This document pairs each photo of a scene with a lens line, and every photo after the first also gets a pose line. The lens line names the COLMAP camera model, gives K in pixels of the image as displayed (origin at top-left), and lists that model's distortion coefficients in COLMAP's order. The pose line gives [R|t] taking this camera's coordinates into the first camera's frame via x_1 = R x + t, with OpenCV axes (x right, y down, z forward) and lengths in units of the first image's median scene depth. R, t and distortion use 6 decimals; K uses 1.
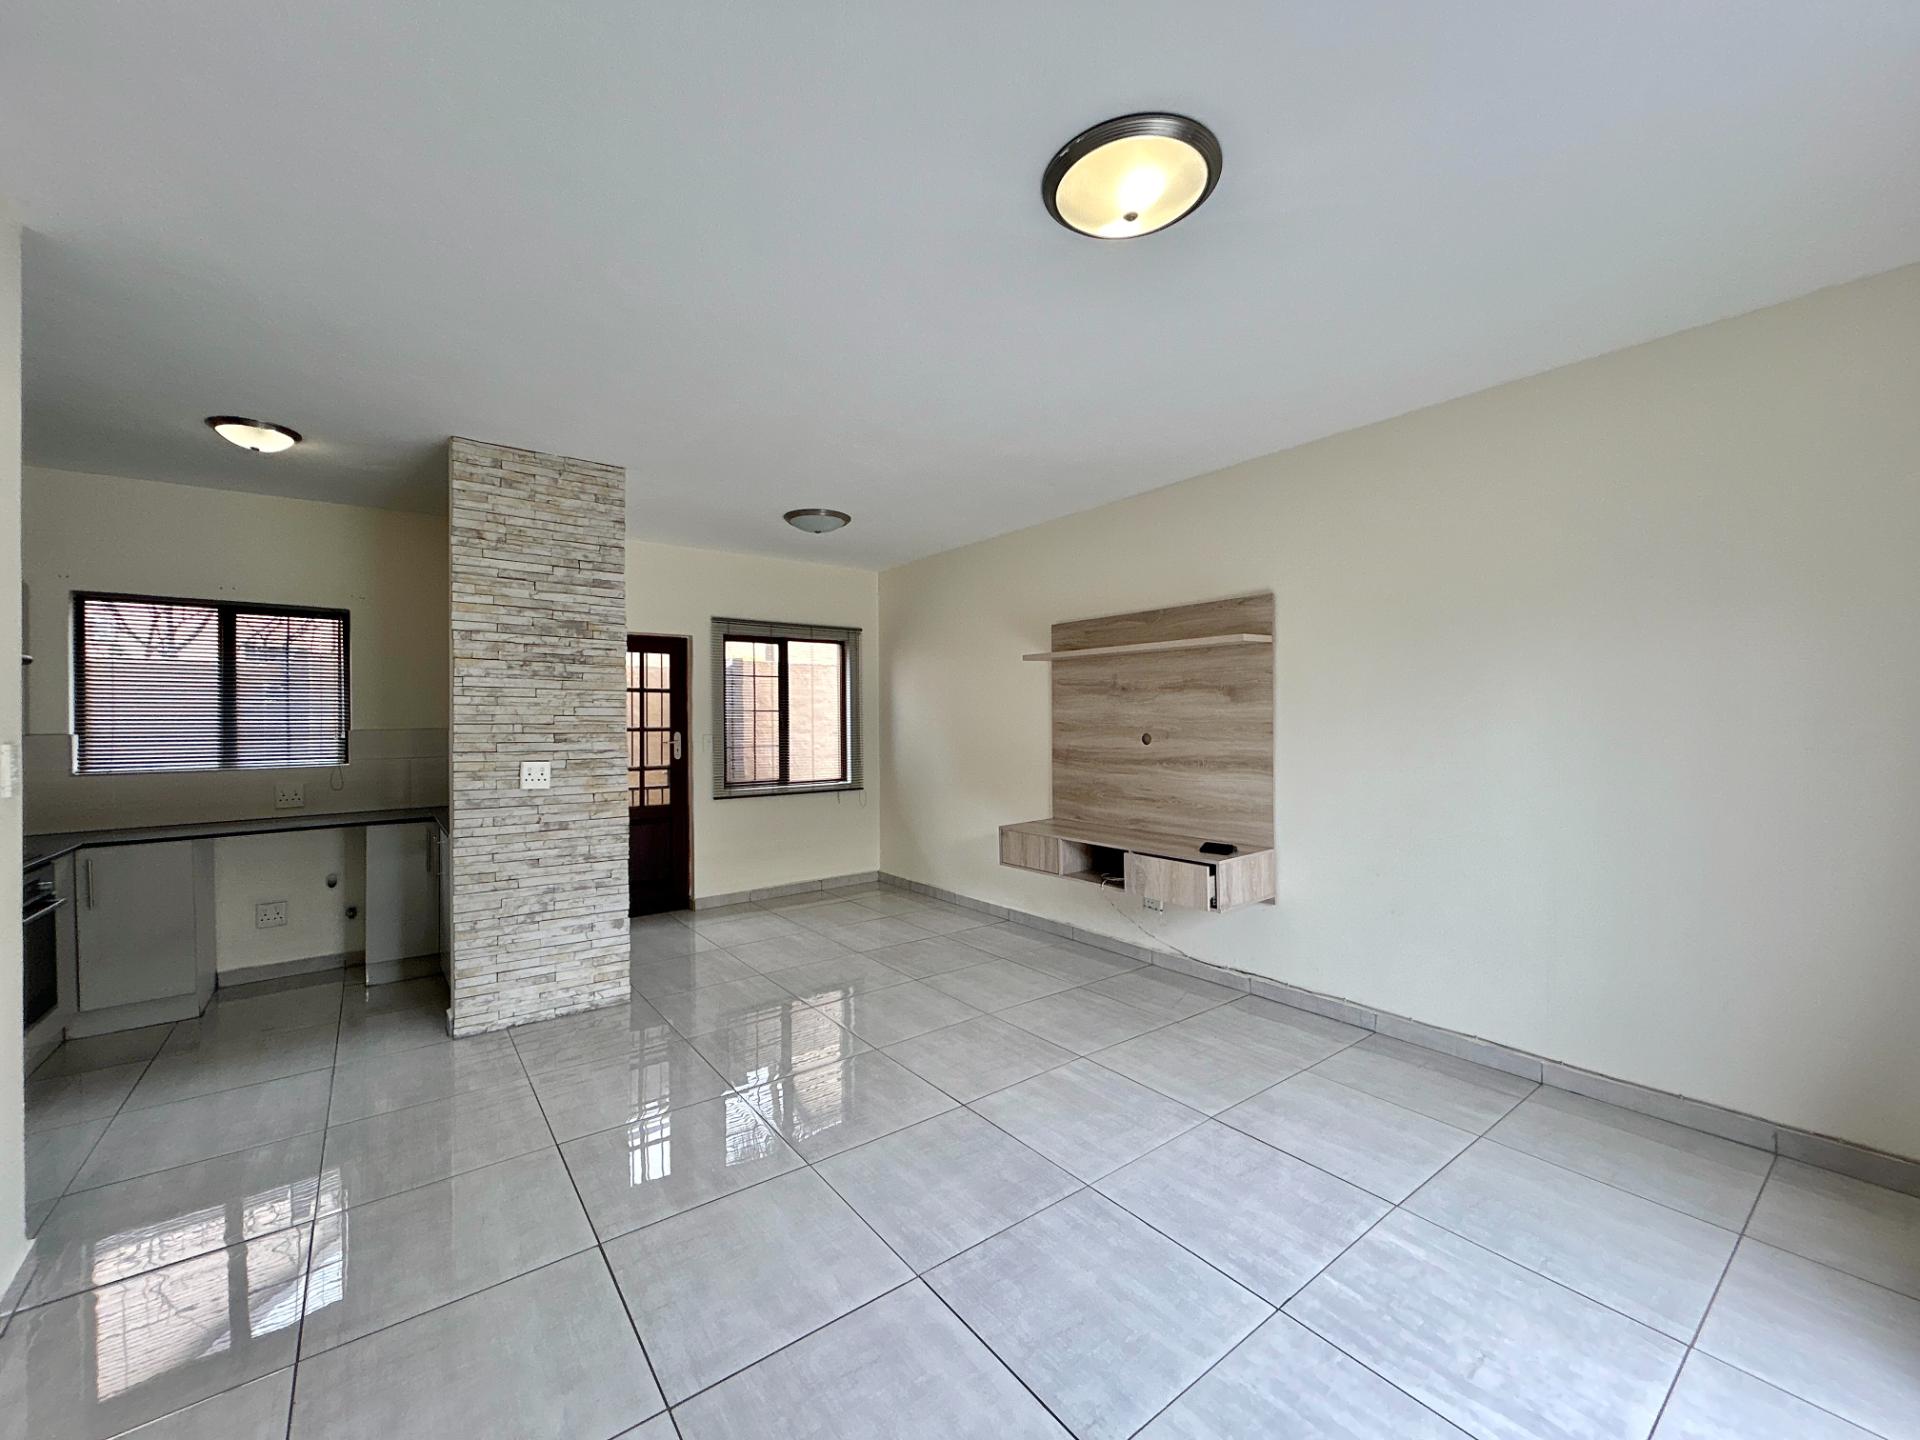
lens RADIAL K [[768.5, 0, 959.5], [0, 768.5, 717.6], [0, 0, 1]] dist [-0.011729, 0.006518]
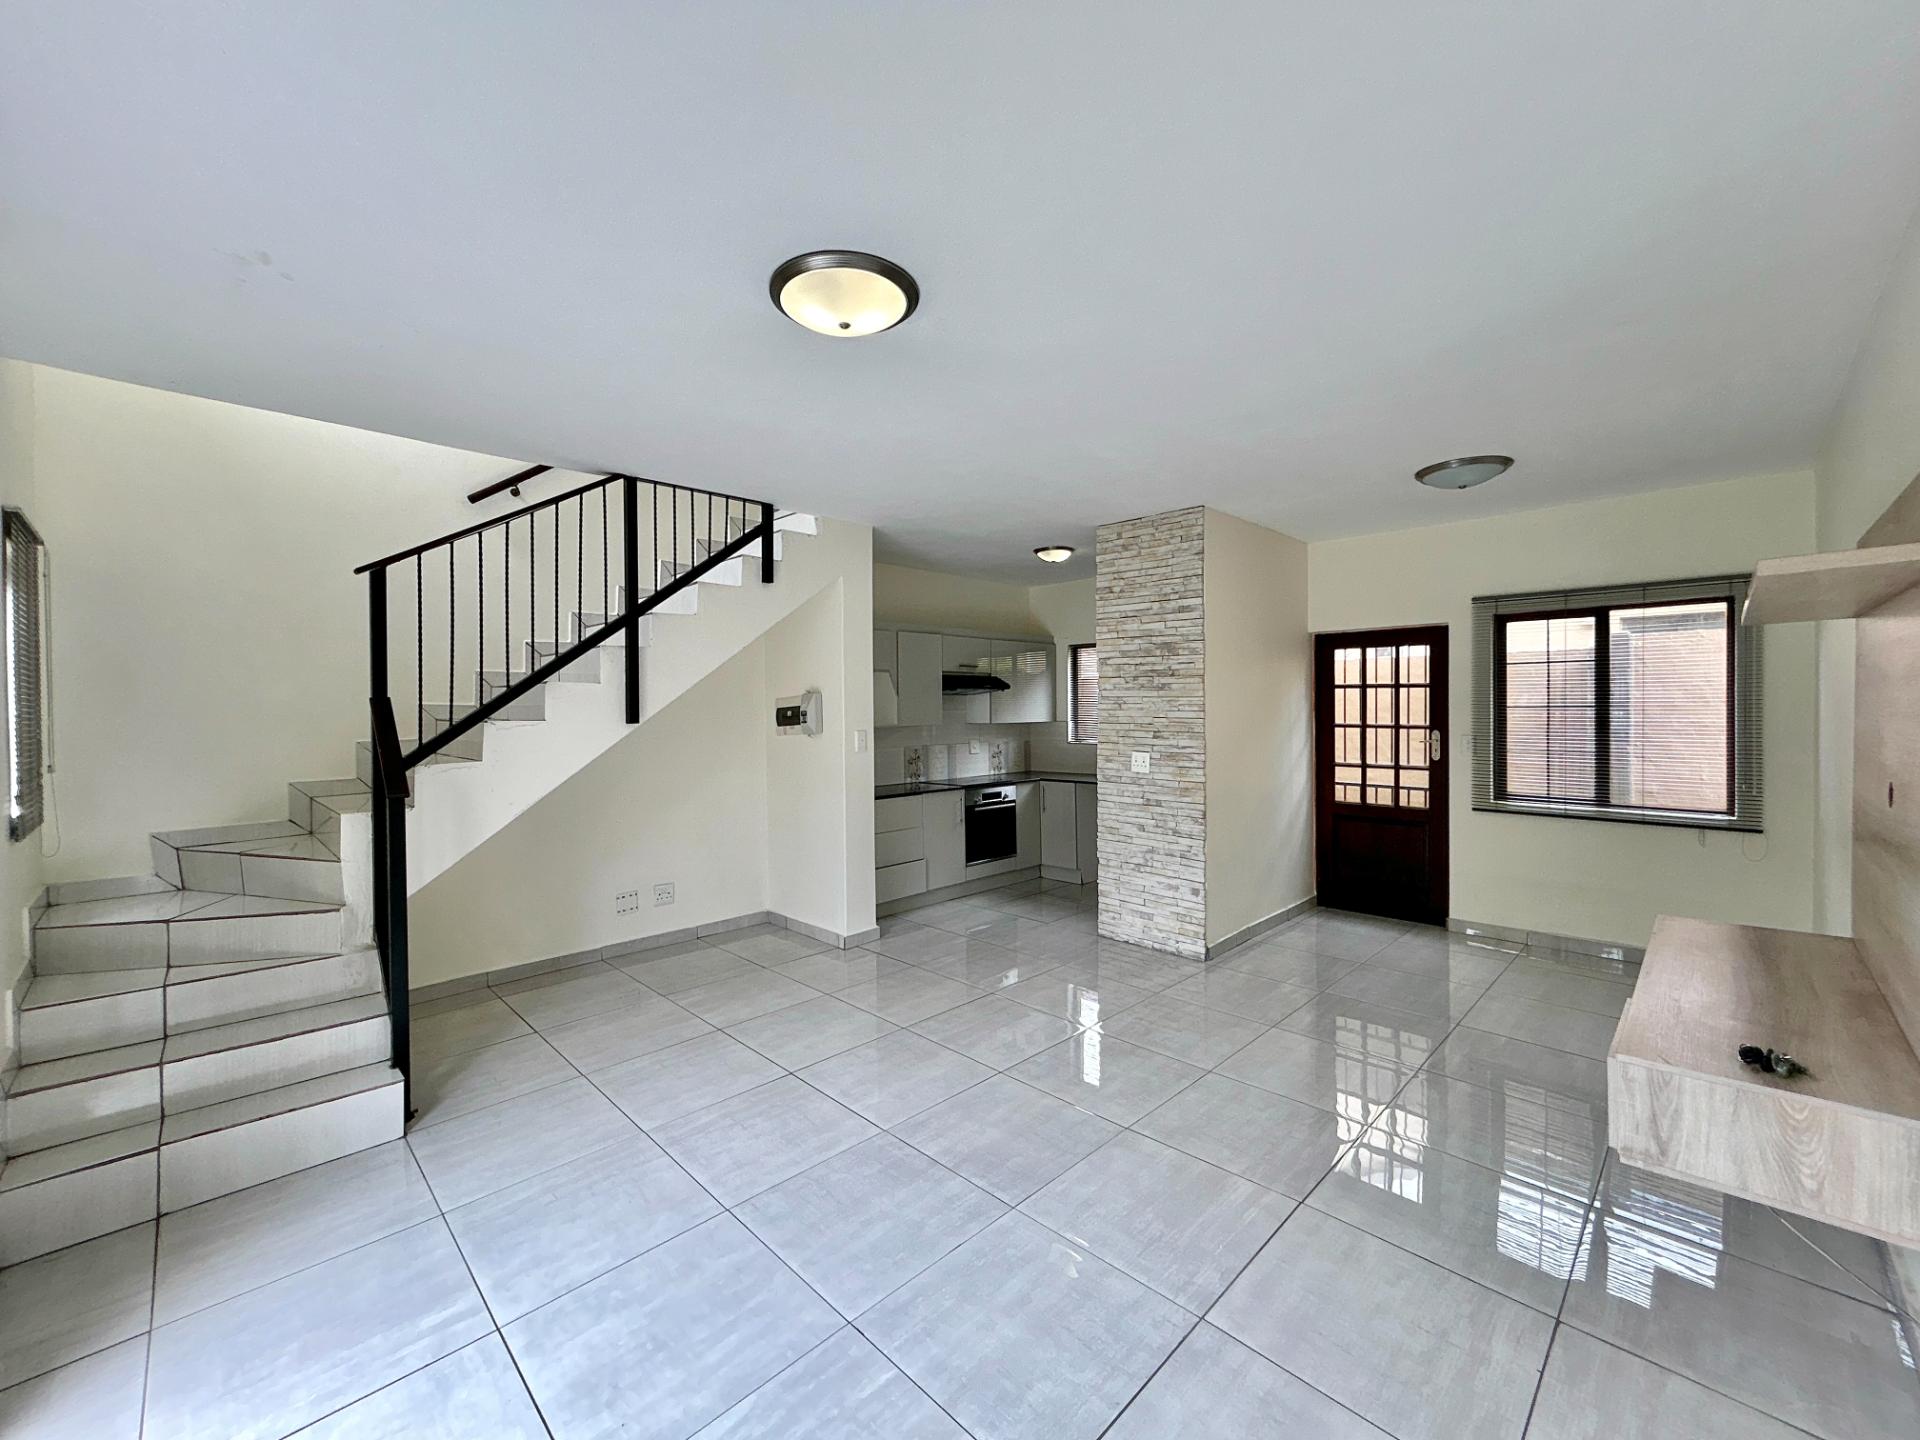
lens RADIAL K [[768.5, 0, 959.5], [0, 768.5, 717.6], [0, 0, 1]] dist [-0.011729, 0.006518]
pose [[0.133464, 0.022439, -0.990800, 0.696265], [0.009488, 0.999669, 0.023918, -0.035780], [0.991008, -0.012593, 0.133207, 0.488963]]
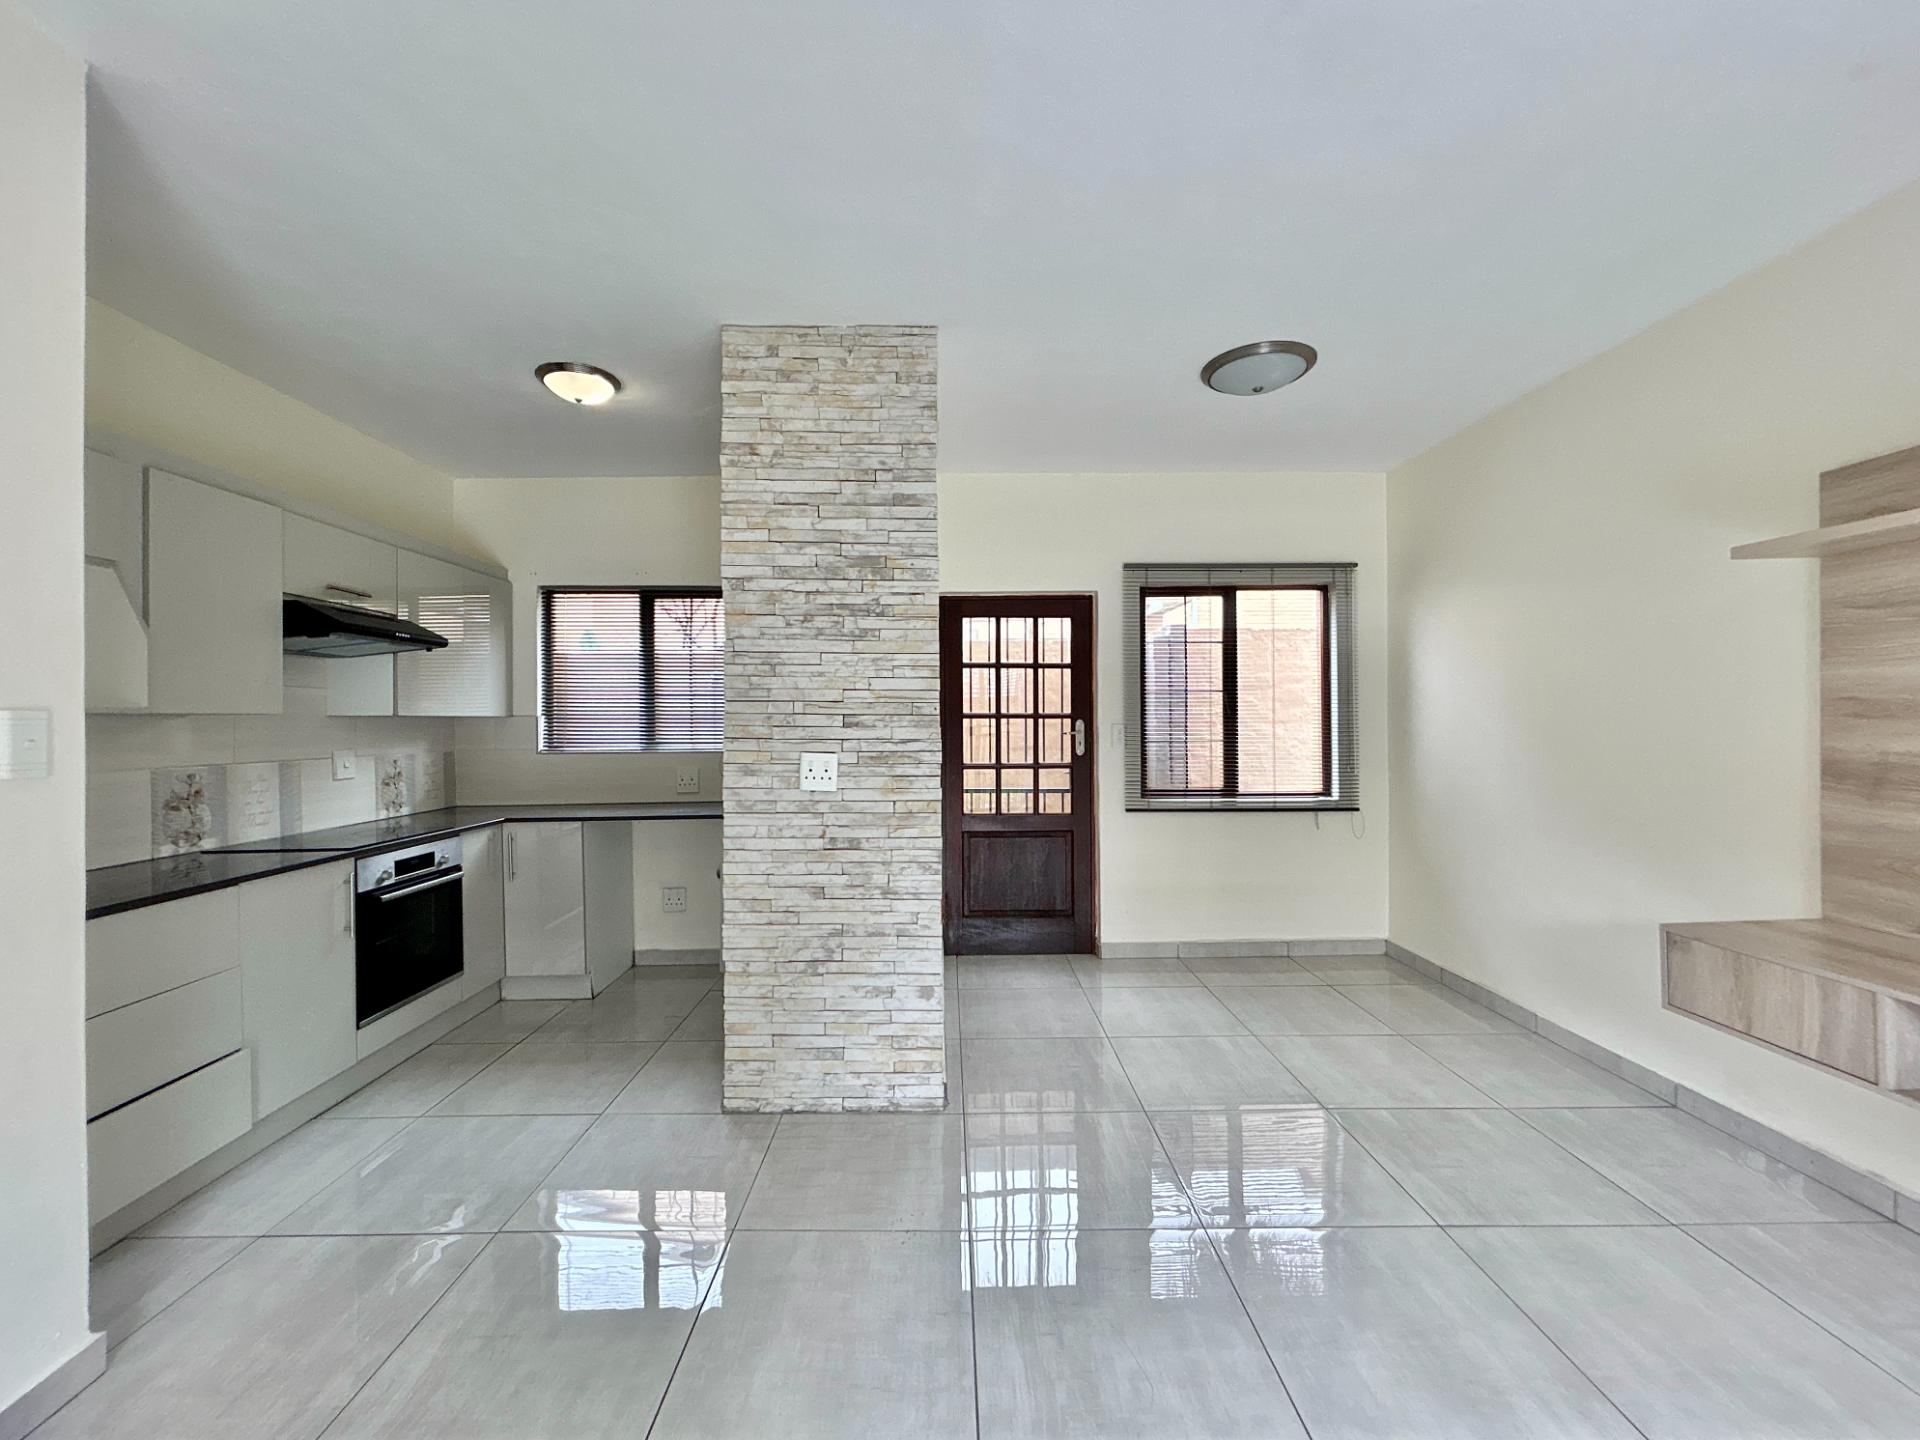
lens RADIAL K [[782.8, 0, 947.3], [0, 782.8, 716.6], [0, 0, 1]] dist [0.001929, -0.000459]
pose [[0.798762, 0.001829, -0.601645, -0.009088], [0.000925, 0.999990, 0.004267, 0.018978], [0.601647, -0.003965, 0.798752, 0.460577]]
